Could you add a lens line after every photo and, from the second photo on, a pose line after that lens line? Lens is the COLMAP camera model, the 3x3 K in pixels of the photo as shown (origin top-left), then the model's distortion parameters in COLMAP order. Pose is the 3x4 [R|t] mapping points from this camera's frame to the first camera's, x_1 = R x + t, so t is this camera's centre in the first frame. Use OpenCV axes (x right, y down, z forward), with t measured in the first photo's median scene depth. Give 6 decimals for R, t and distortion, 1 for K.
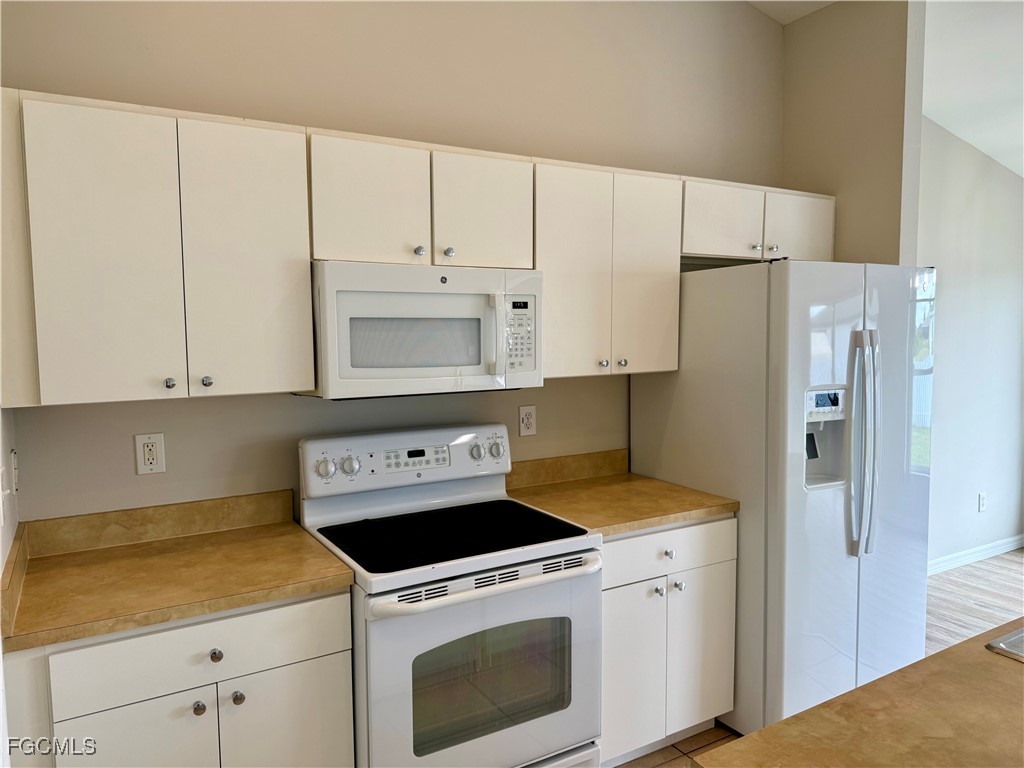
lens RADIAL K [[723.9, 0, 505.0], [0, 723.9, 380.4], [0, 0, 1]] dist [0.039503, -0.018365]
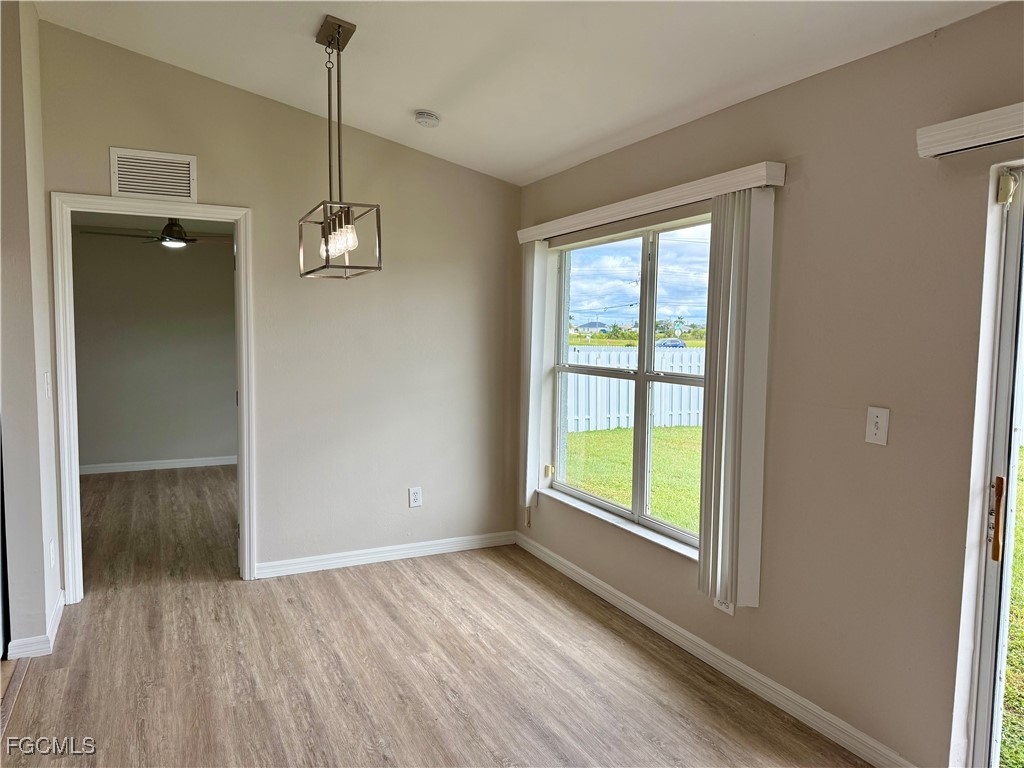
lens RADIAL K [[723.9, 0, 506.2], [0, 723.9, 385.8], [0, 0, 1]] dist [0.039503, -0.018365]
pose [[0.996398, 0.015864, -0.083298, 1.549320], [-0.015692, 0.999873, 0.002723, 0.025804], [0.083330, -0.001406, 0.996521, 0.108402]]
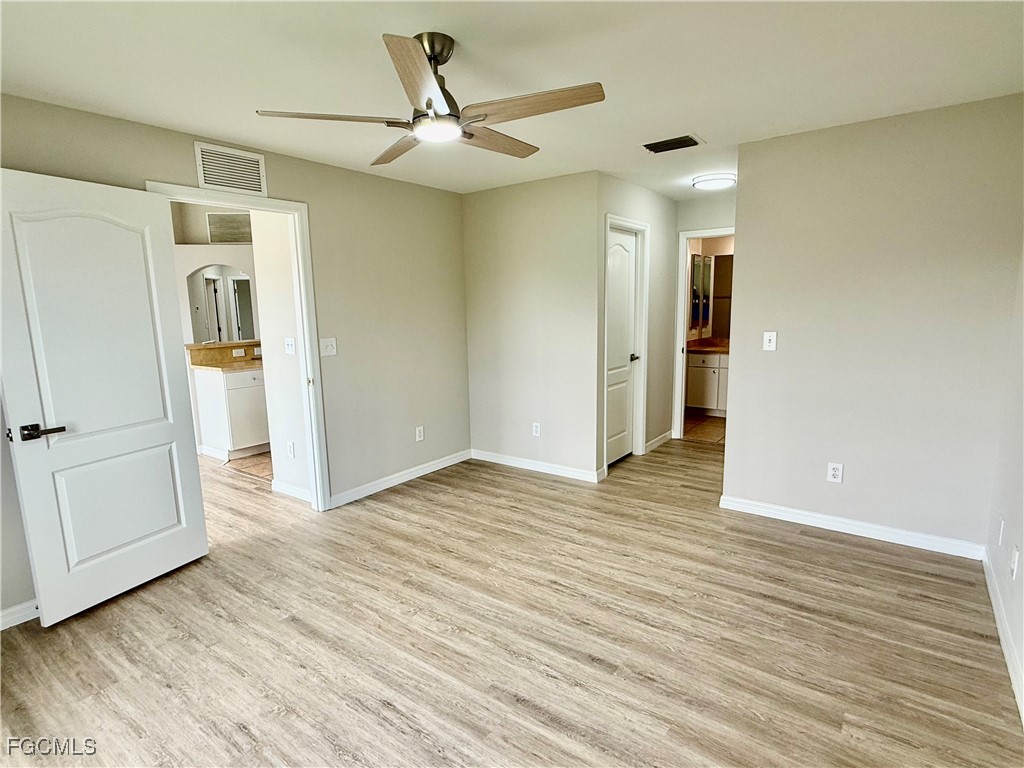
lens RADIAL K [[544.6, 0, 513.2], [0, 544.6, 389.7], [0, 0, 1]] dist [0.003013, 0.003052]
pose [[-0.921569, 0.069153, -0.382005, 0.517462], [-0.017836, 0.975426, 0.219606, -0.207717], [0.387804, 0.209196, -0.897689, 3.328969]]
